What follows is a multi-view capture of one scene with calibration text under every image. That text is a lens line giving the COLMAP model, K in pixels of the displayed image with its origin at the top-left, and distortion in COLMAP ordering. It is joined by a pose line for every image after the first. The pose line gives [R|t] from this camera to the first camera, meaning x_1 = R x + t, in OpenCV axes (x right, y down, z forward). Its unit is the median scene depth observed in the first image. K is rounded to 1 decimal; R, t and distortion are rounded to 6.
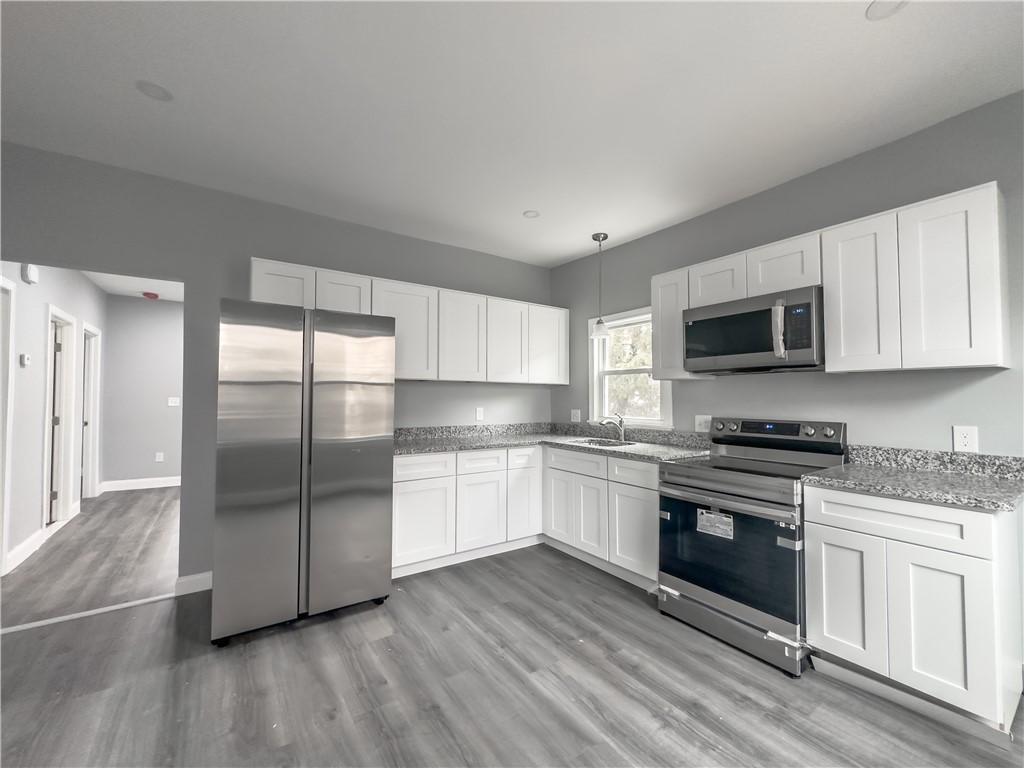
lens RADIAL K [[425.0, 0, 512.1], [0, 425.0, 384.9], [0, 0, 1]] dist [-0.000013, -0.000228]
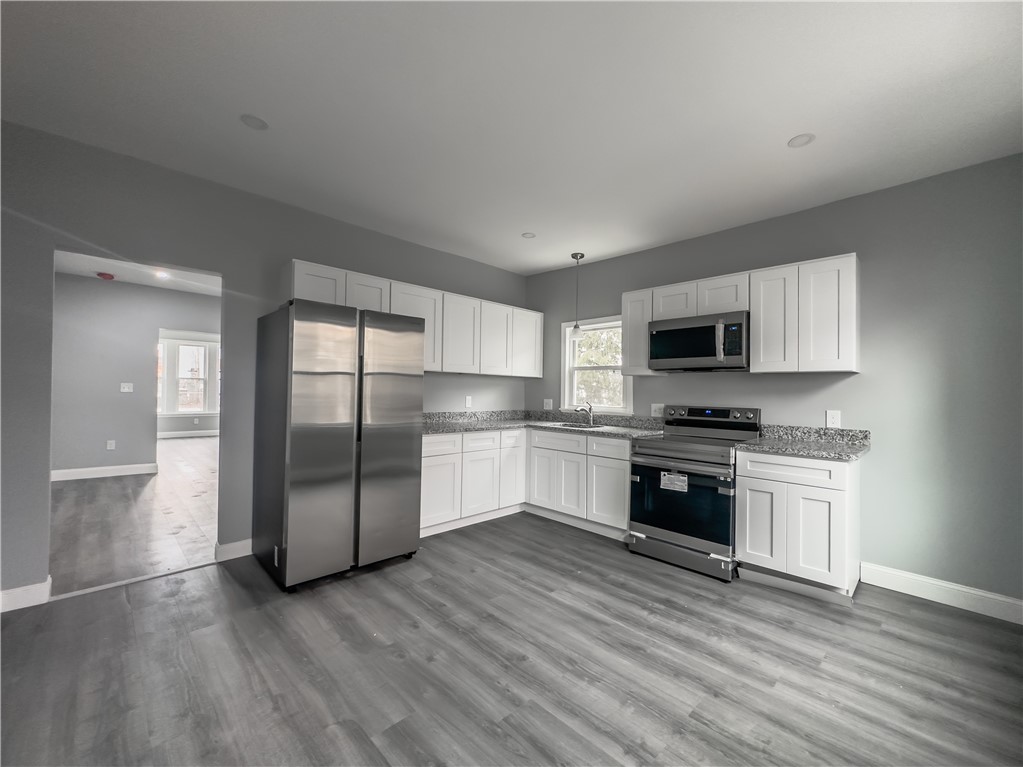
lens RADIAL K [[424.6, 0, 511.6], [0, 424.6, 384.4], [0, 0, 1]] dist [-0.000013, -0.000228]
pose [[0.984962, 0.016199, 0.172007, -0.225046], [-0.019091, 0.999703, 0.015172, 0.002648], [-0.171710, -0.018228, 0.984979, -0.201964]]
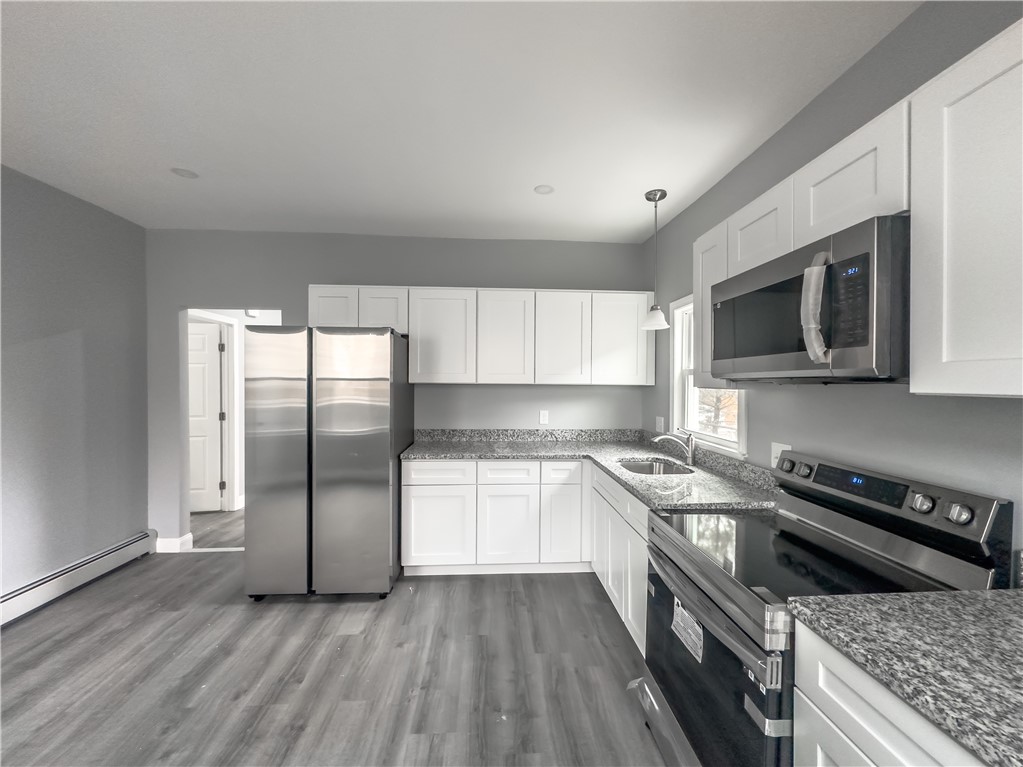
lens RADIAL K [[408.2, 0, 511.5], [0, 408.2, 383.5], [0, 0, 1]] dist [-0.000675, 0.000166]
pose [[0.854478, 0.005344, -0.519460, 0.460770], [0.012380, 0.999454, 0.030646, -0.047486], [0.519340, -0.032617, 0.853945, 0.290612]]
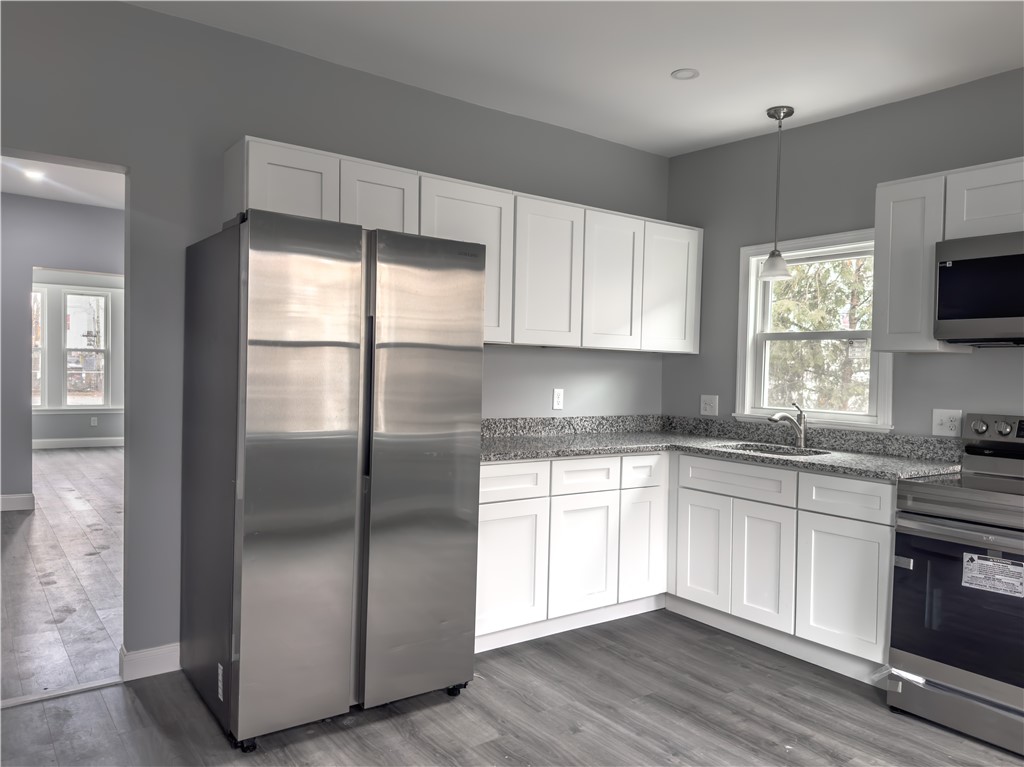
lens RADIAL K [[750.2, 0, 512.0], [0, 750.2, 383.5], [0, 0, 1]] dist [0.093392, -0.140495]
pose [[0.999208, 0.020639, 0.034023, -0.255181], [-0.022320, 0.998510, 0.049795, -0.009425], [-0.032944, -0.050515, 0.998180, -0.110860]]
